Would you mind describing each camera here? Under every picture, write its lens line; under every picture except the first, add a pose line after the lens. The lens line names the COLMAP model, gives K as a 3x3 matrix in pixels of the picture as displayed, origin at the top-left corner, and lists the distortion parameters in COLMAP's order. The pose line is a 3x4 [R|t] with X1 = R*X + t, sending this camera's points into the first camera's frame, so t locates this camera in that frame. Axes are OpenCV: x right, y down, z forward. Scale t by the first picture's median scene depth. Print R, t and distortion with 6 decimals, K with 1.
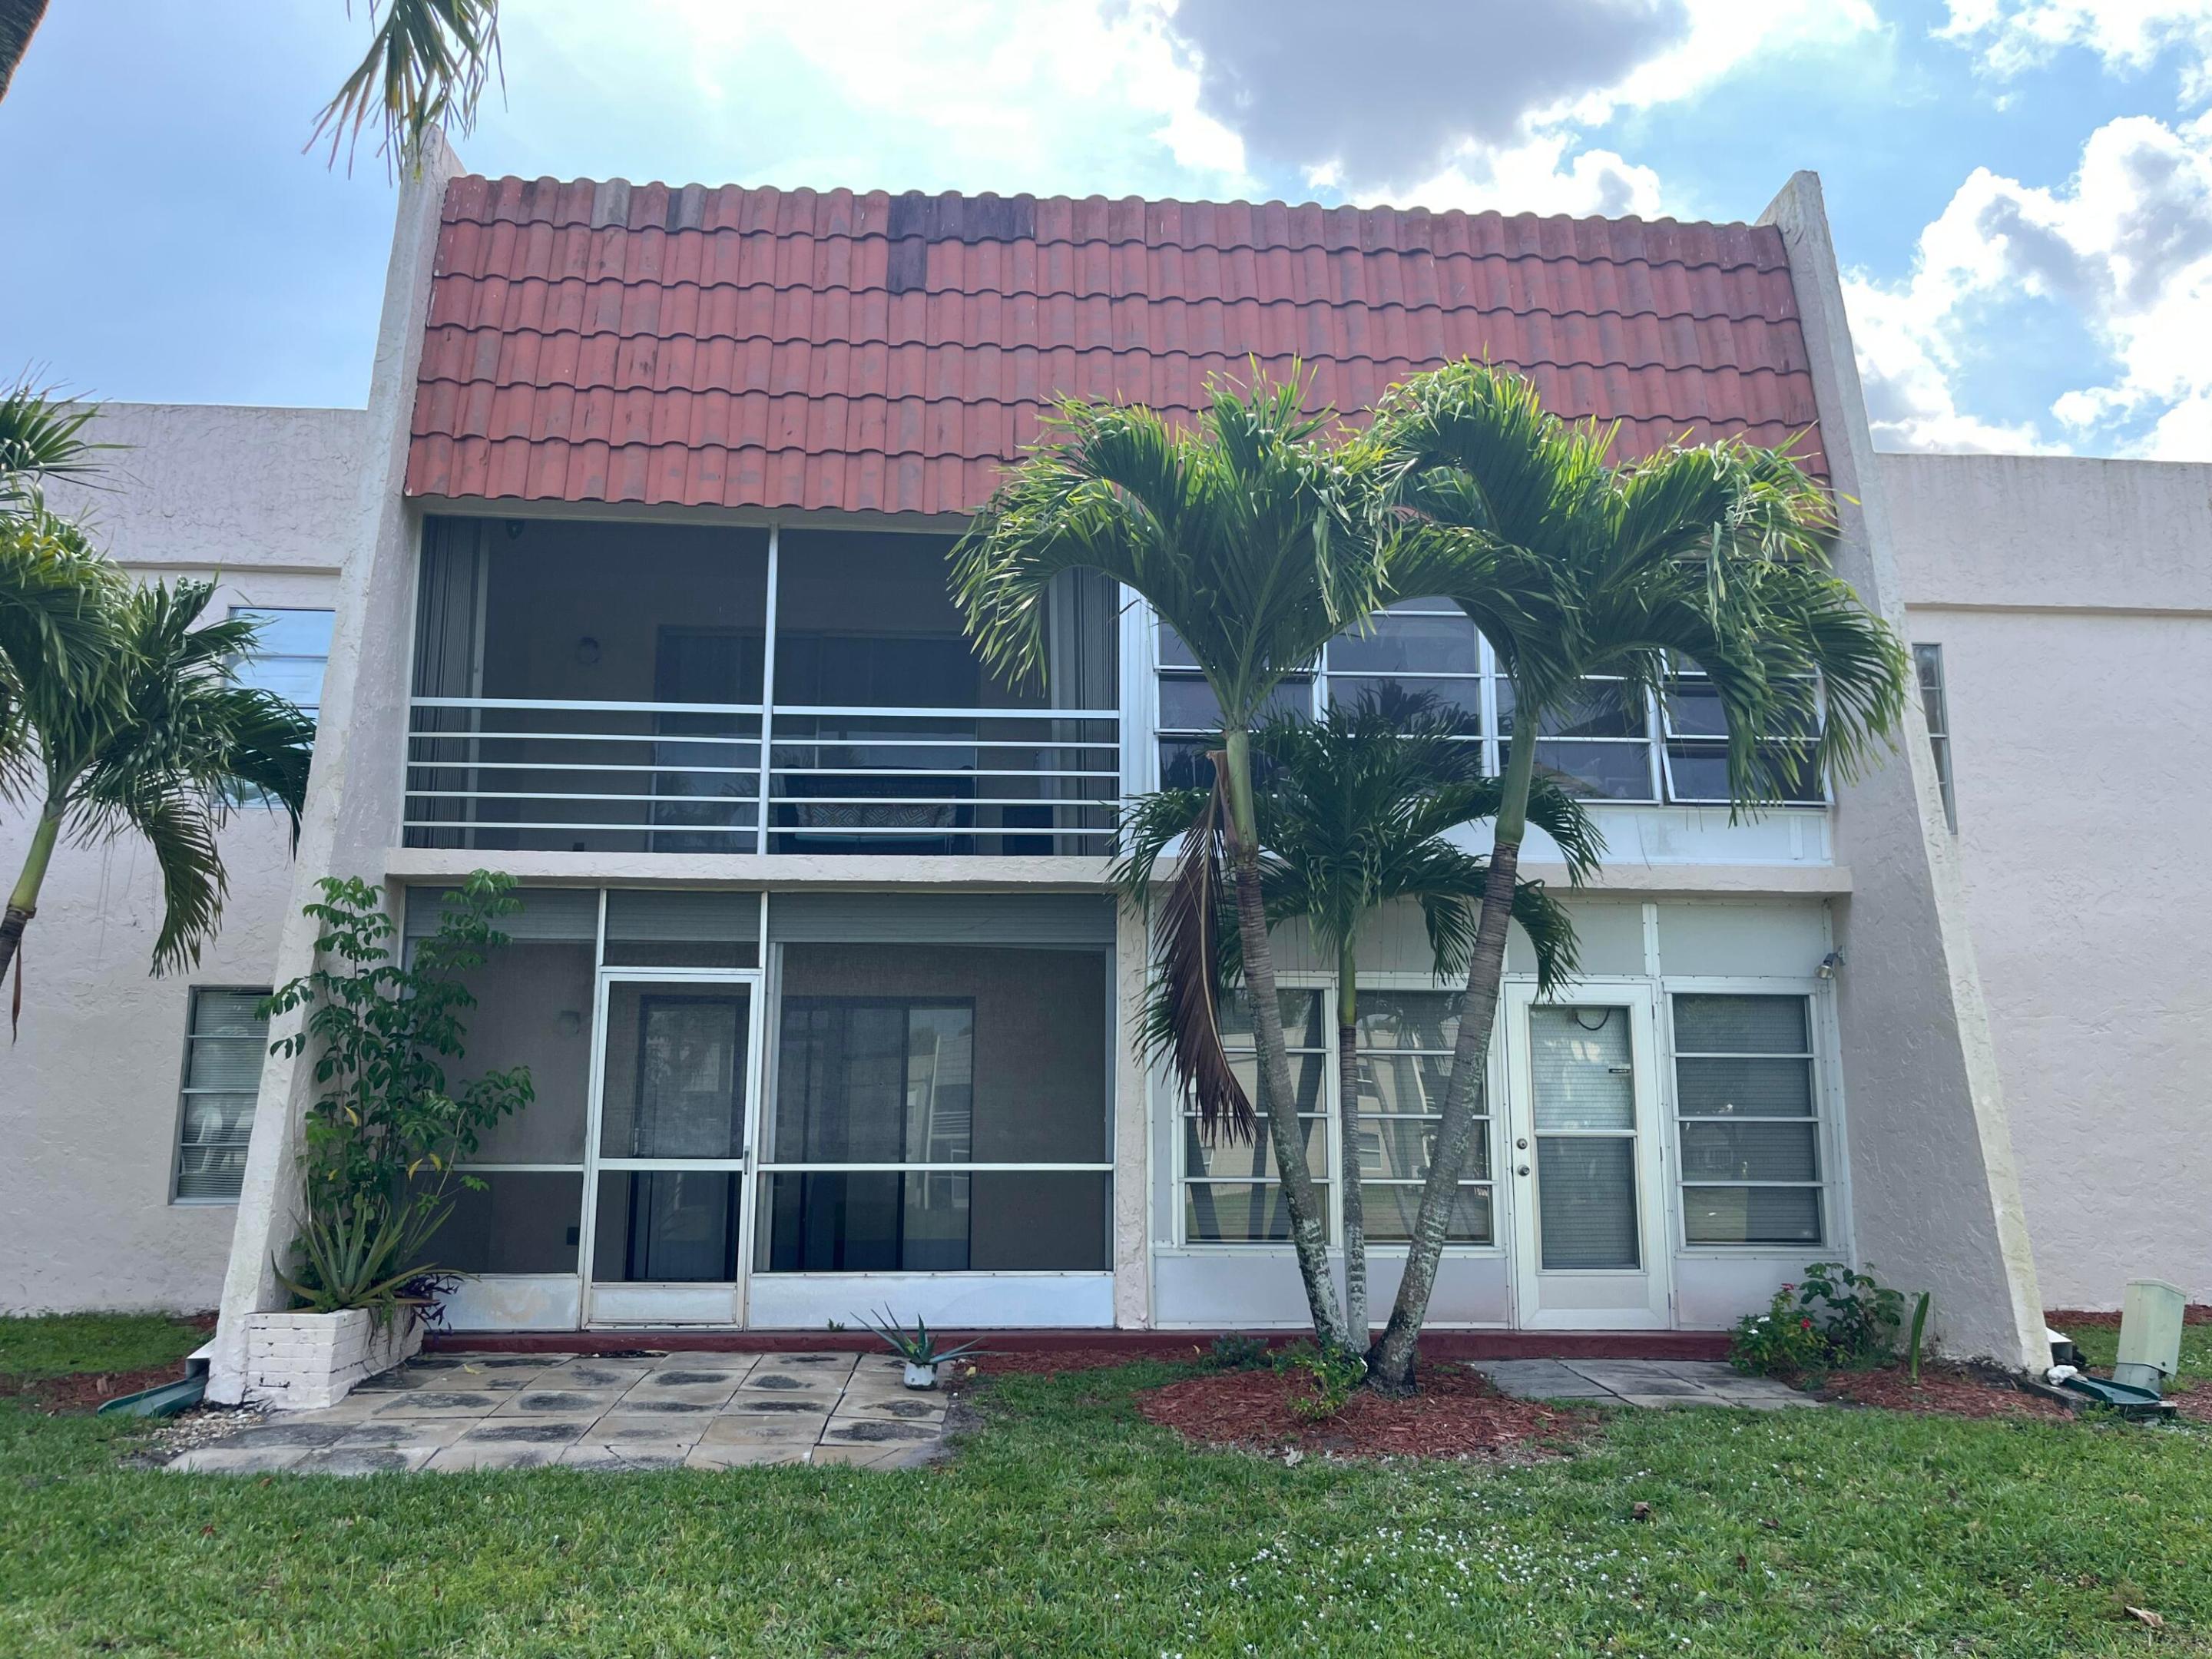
lens RADIAL K [[1698.6, 0, 1104.1], [0, 1698.6, 834.7], [0, 0, 1]] dist [0.043713, -0.011043]
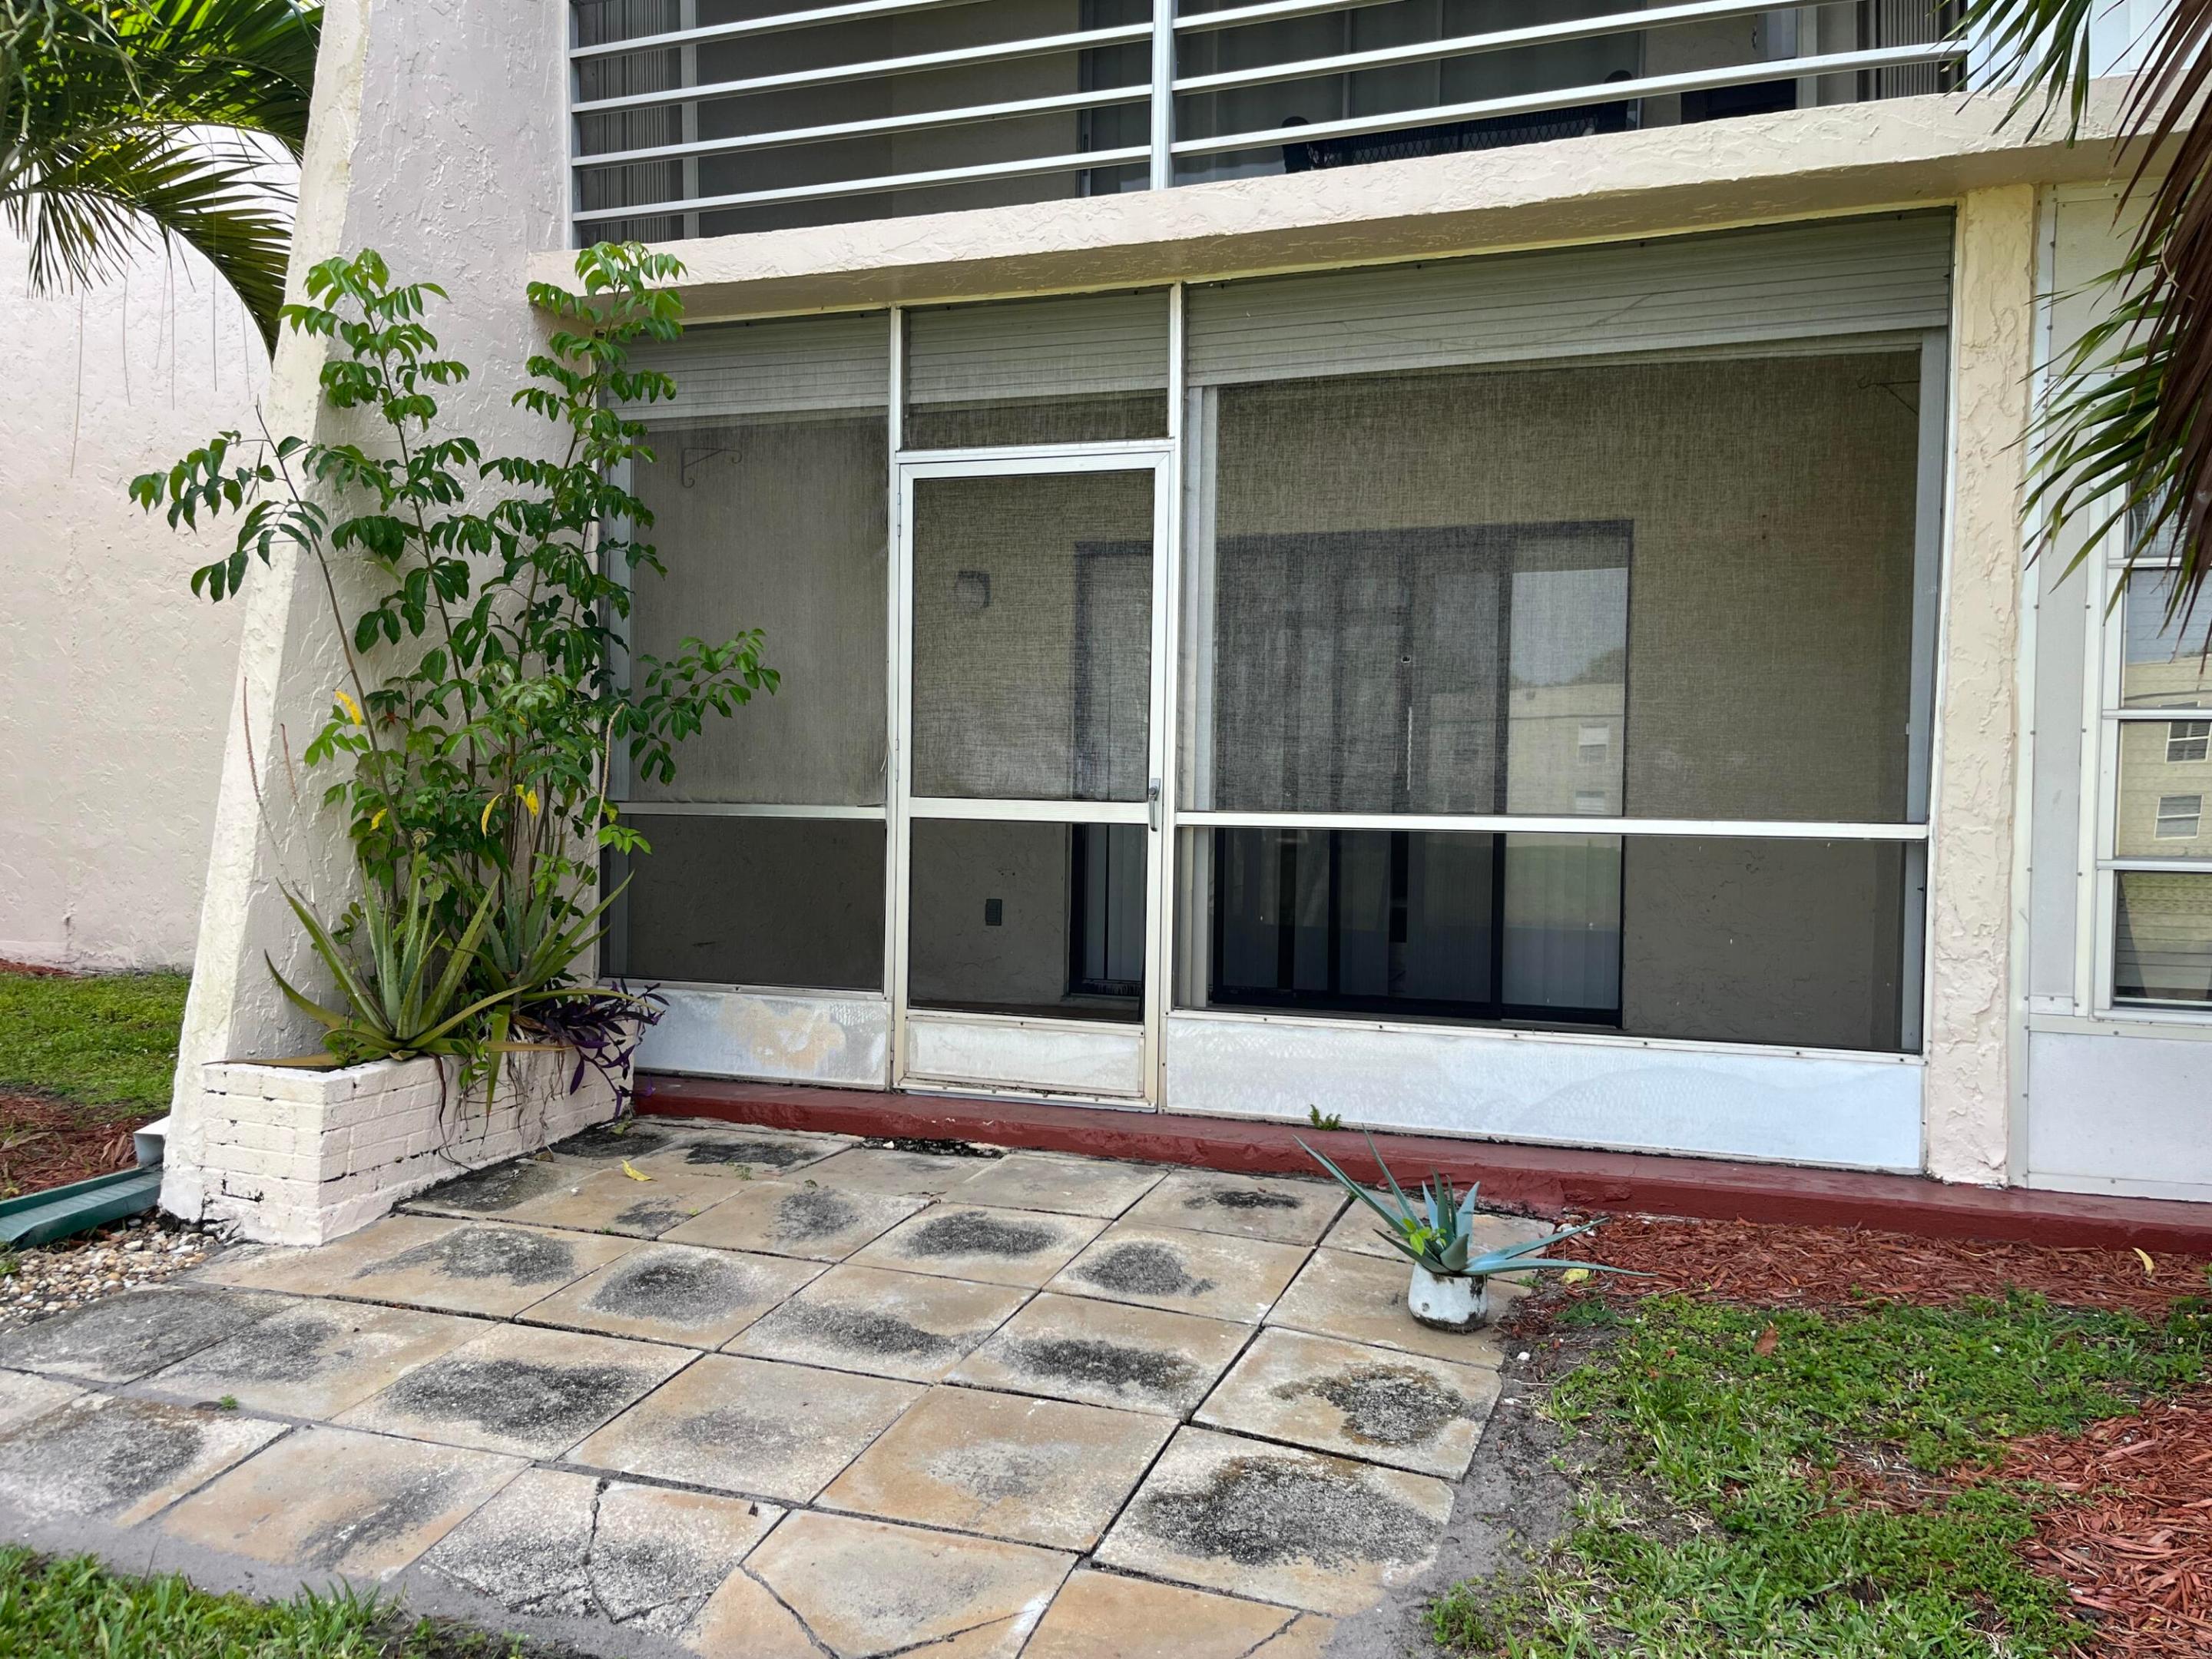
lens RADIAL K [[1698.6, 0, 1110.2], [0, 1698.6, 830.9], [0, 0, 1]] dist [0.043713, -0.011043]
pose [[0.917631, 0.019505, -0.396954, -0.013195], [0.063586, 0.978724, 0.195081, 0.096494], [0.392314, -0.204253, 0.896867, 0.526011]]
